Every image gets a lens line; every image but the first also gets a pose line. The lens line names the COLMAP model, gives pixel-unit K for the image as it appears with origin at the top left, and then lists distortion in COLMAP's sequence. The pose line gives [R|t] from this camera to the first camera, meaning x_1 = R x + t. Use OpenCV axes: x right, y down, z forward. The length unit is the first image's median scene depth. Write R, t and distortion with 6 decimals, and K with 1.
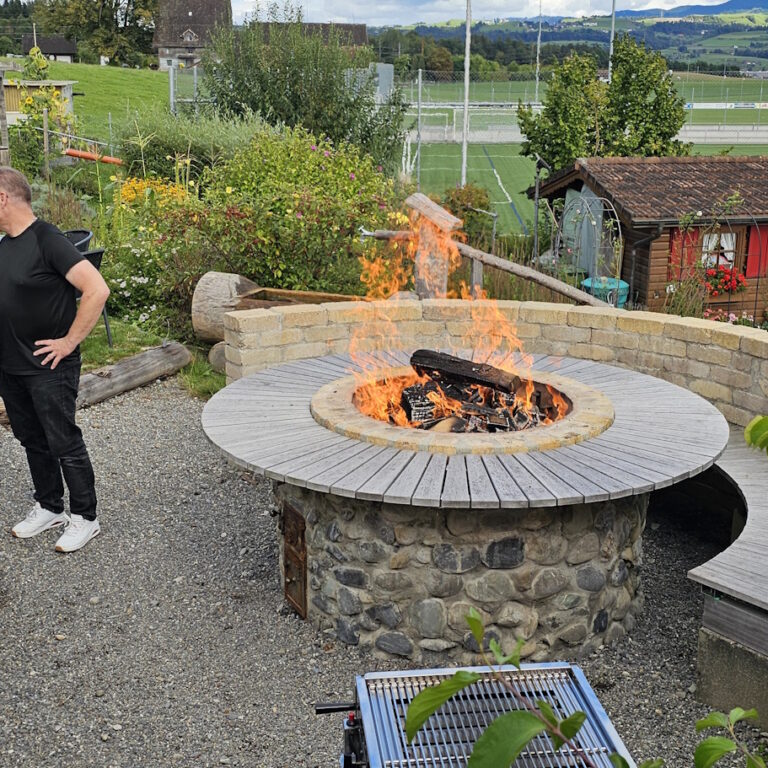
lens RADIAL K [[1093.4, 0, 383.4], [0, 1093.4, 382.8], [0, 0, 1]] dist [0.090604, 0.000000]
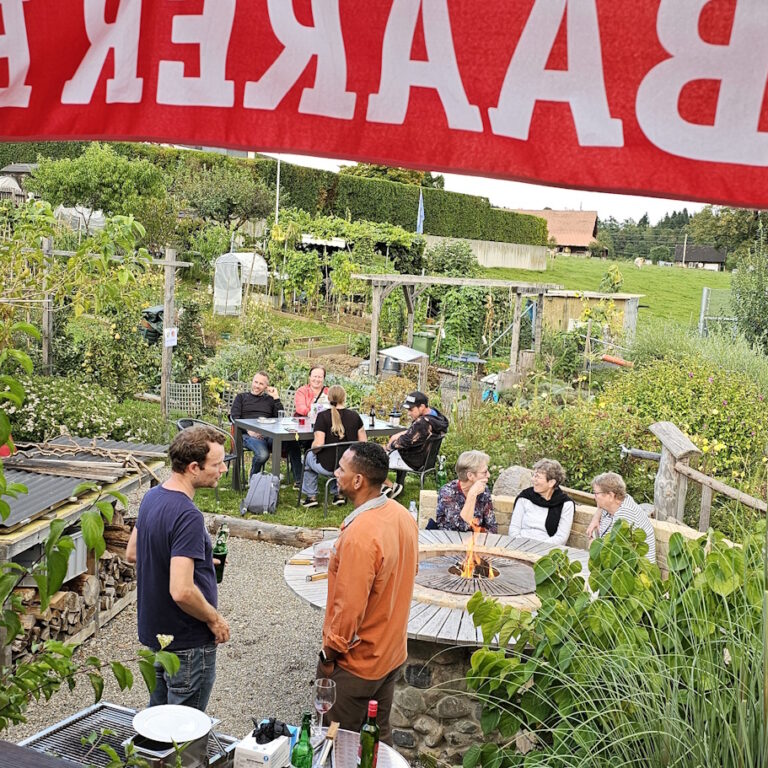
lens RADIAL K [[1093.4, 0, 382.2], [0, 1093.4, 388.7], [0, 0, 1]] dist [0.090604, 0.000000]
pose [[0.833490, 0.092556, -0.544727, 0.797163], [-0.183129, 0.976422, -0.114301, -0.034220], [0.521304, 0.195024, 0.830787, -0.267661]]
